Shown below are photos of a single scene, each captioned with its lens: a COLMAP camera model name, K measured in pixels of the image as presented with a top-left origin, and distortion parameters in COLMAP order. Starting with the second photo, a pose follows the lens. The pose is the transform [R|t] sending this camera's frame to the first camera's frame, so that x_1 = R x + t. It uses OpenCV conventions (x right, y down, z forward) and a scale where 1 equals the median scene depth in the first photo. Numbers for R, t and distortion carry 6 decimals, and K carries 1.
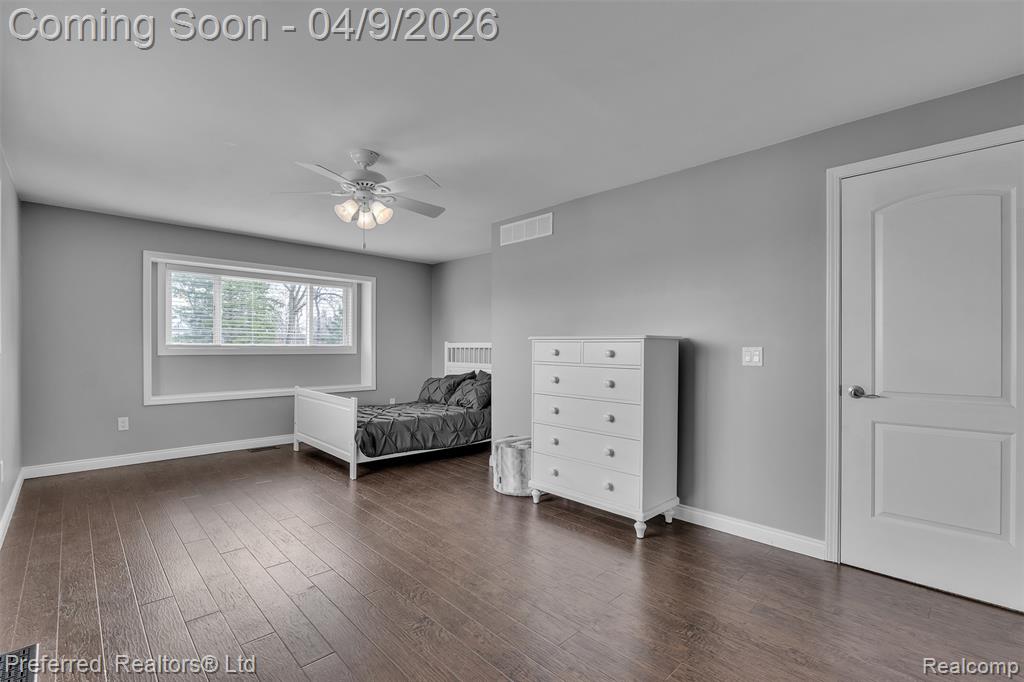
lens RADIAL K [[442.3, 0, 518.0], [0, 442.3, 350.6], [0, 0, 1]] dist [0.002082, 0.000053]
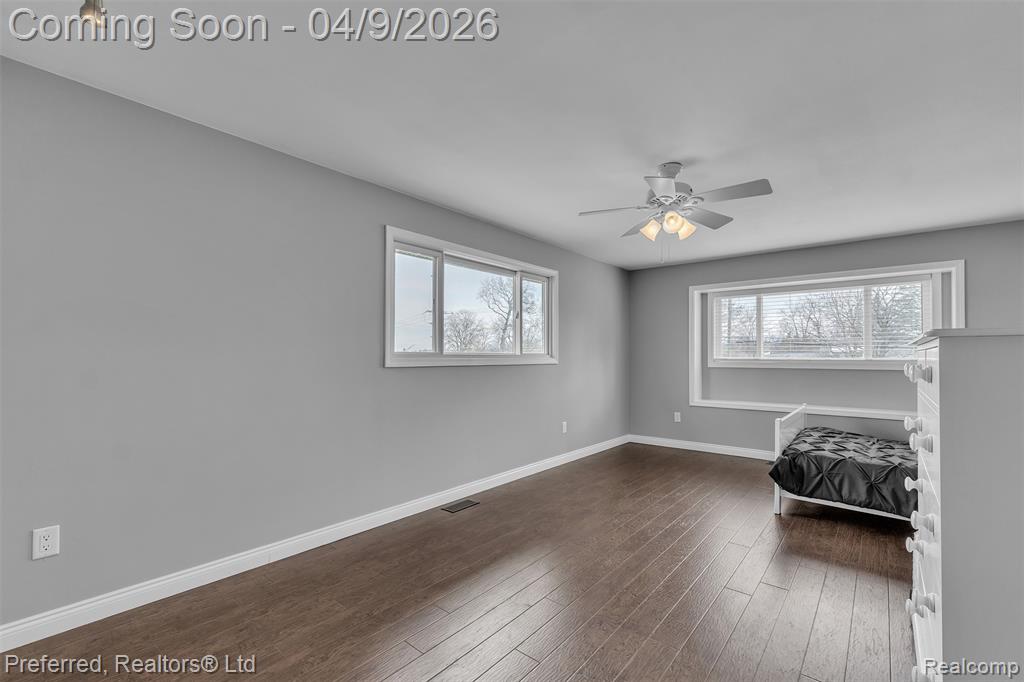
lens RADIAL K [[442.3, 0, 519.3], [0, 442.3, 345.4], [0, 0, 1]] dist [0.002082, 0.000053]
pose [[0.111559, -0.033278, -0.993200, 0.406827], [-0.012157, 0.999319, -0.034848, -0.000445], [0.993683, 0.015962, 0.111079, 0.370480]]
